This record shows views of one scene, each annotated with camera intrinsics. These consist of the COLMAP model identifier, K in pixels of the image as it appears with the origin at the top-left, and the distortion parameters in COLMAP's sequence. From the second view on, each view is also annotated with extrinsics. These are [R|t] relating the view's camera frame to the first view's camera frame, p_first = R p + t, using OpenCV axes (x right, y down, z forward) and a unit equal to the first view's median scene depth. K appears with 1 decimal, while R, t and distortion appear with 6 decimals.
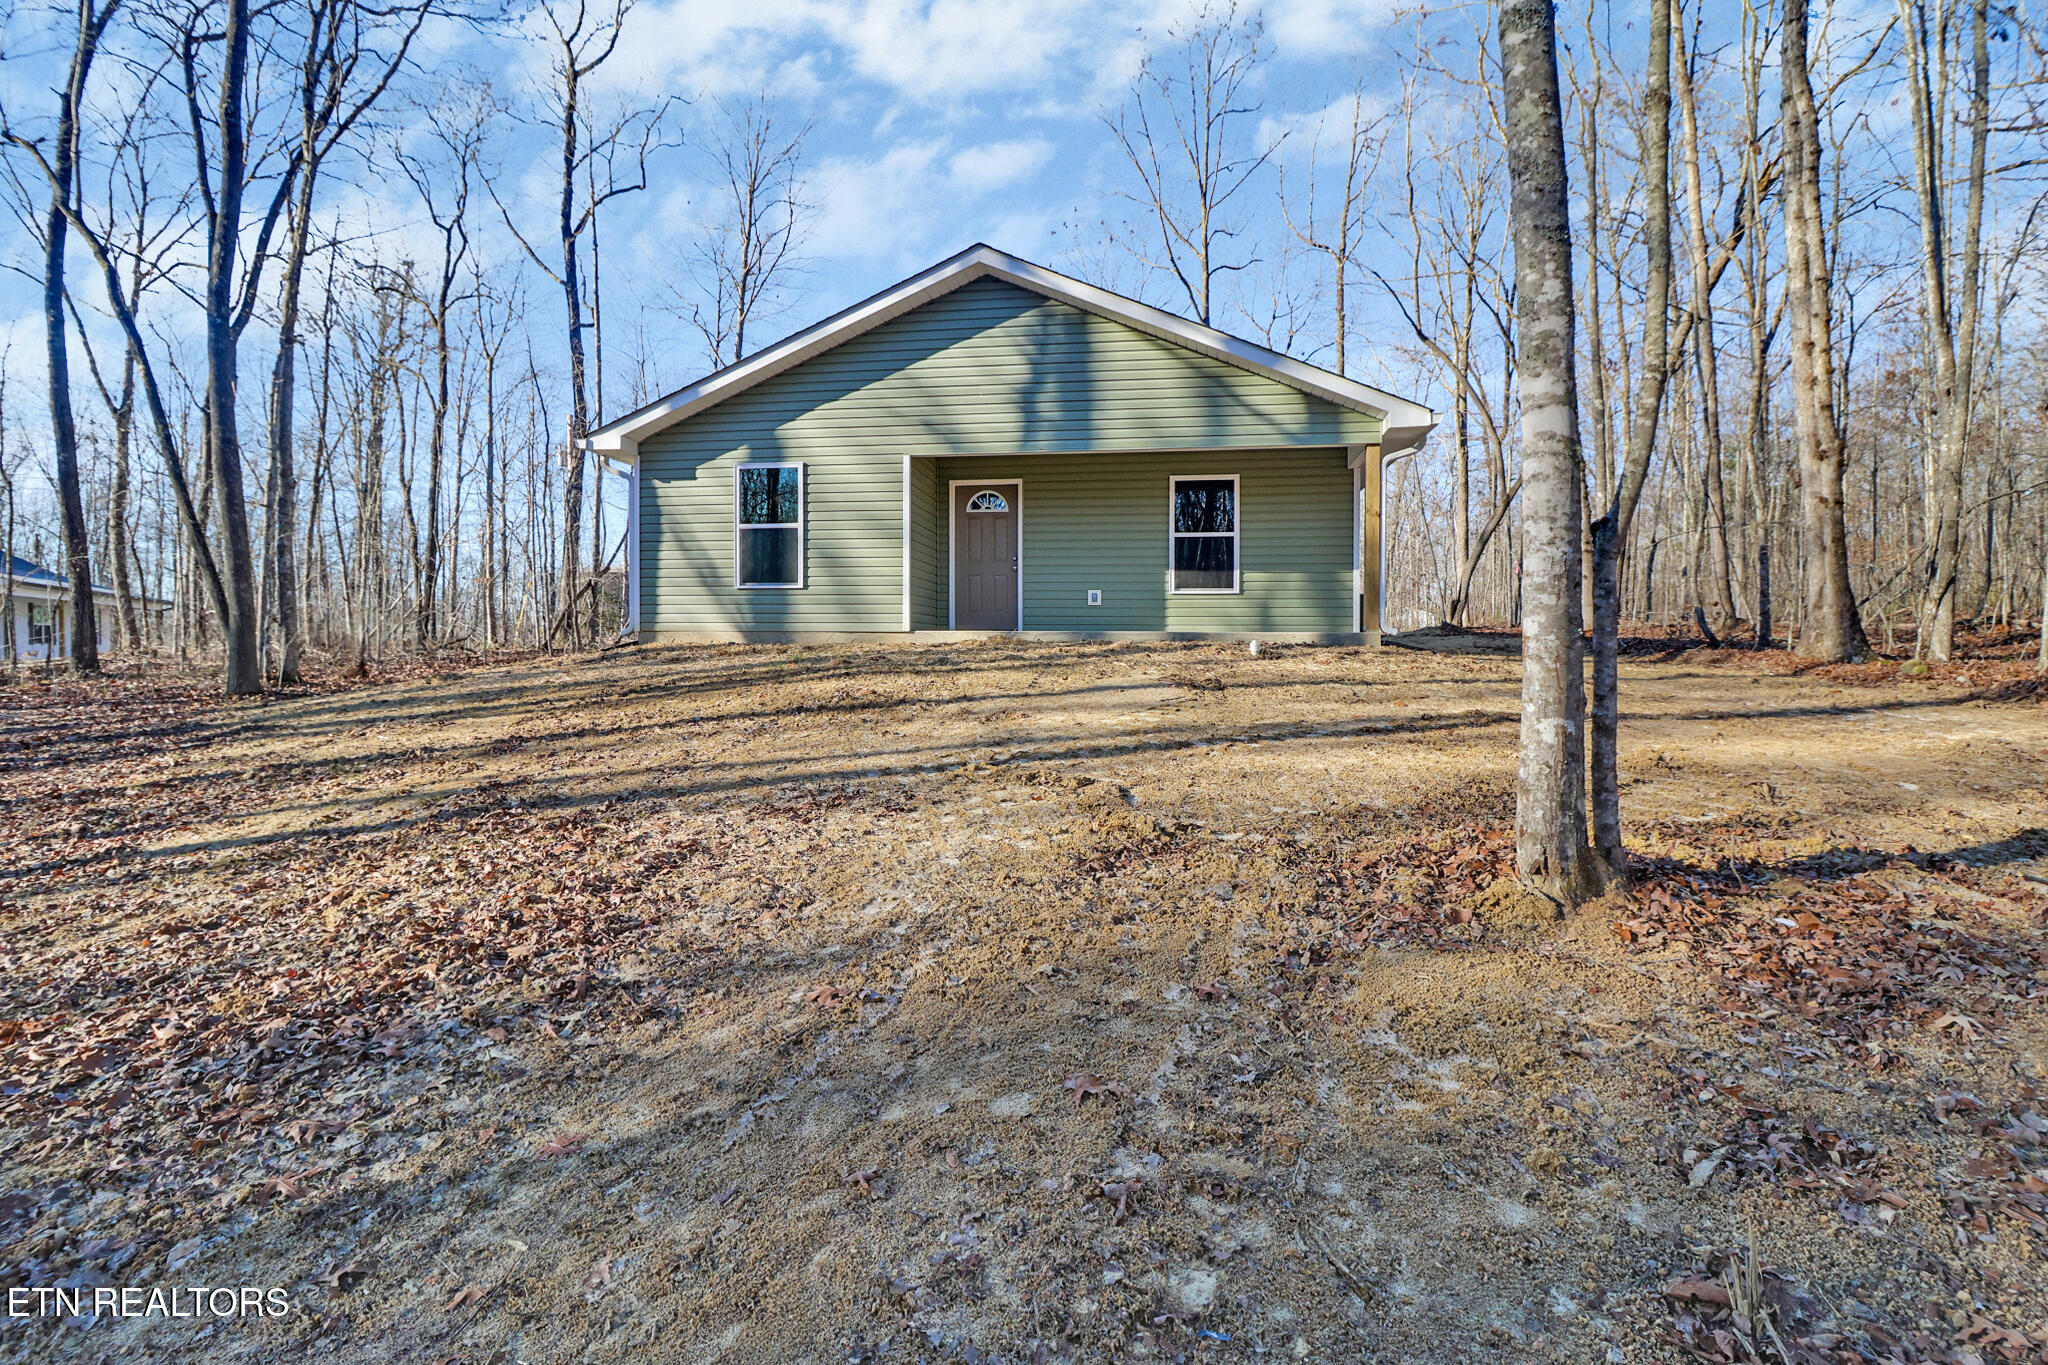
lens RADIAL K [[951.7, 0, 1031.8], [0, 951.7, 654.5], [0, 0, 1]] dist [0.007131, -0.014641]
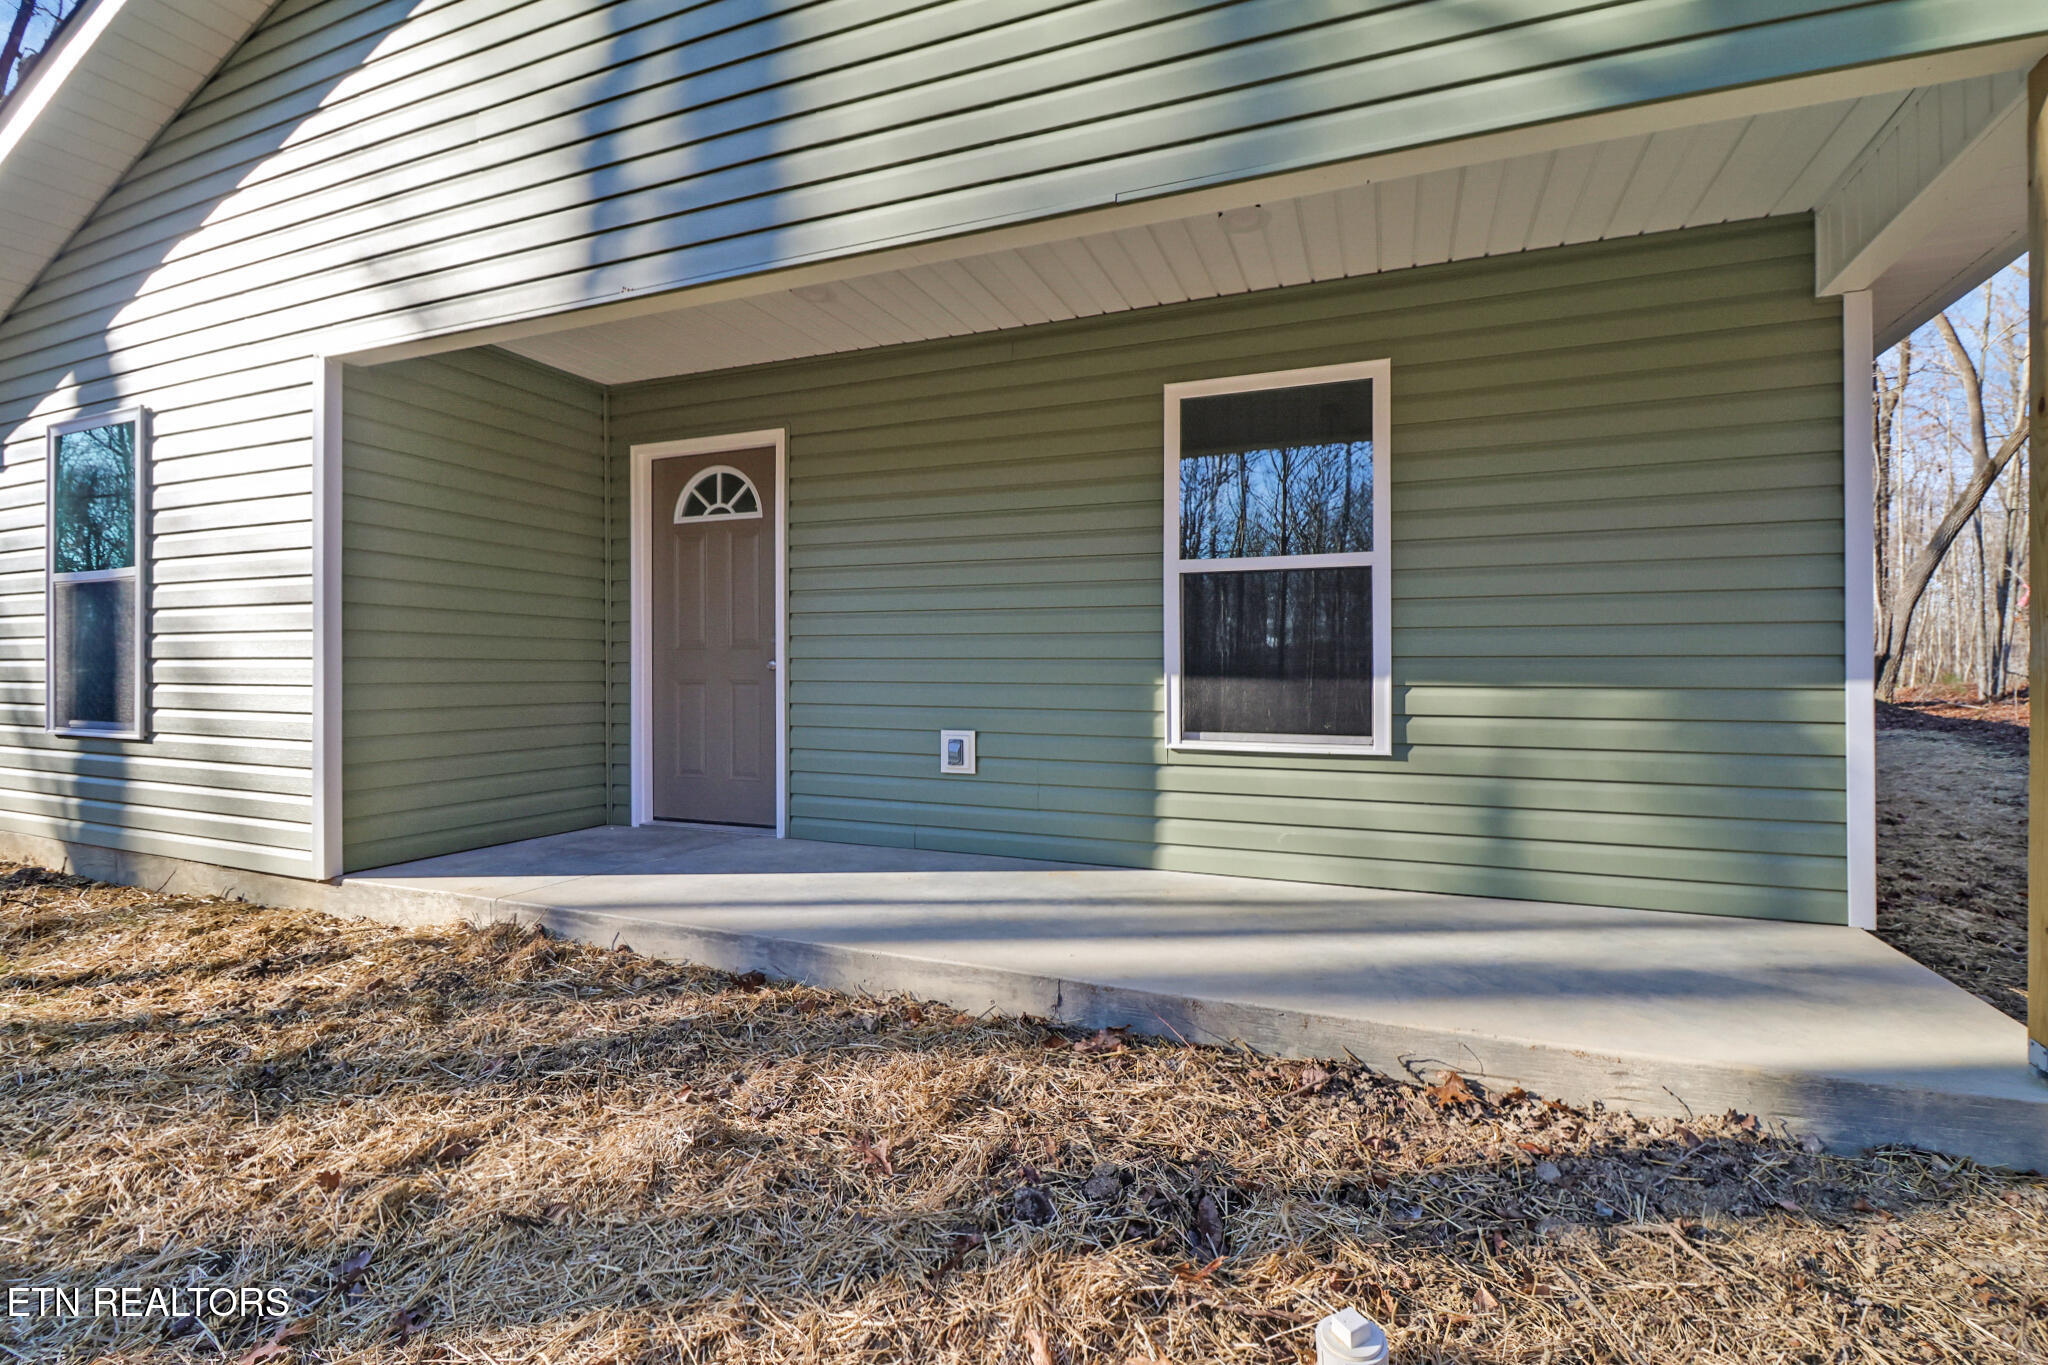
lens RADIAL K [[951.7, 0, 1031.8], [0, 951.7, 654.5], [0, 0, 1]] dist [0.007131, -0.014641]
pose [[0.971220, -0.007059, -0.238080, 0.179309], [0.000080, 0.999570, -0.029310, -0.086952], [0.238184, 0.028448, 0.970803, 0.680164]]
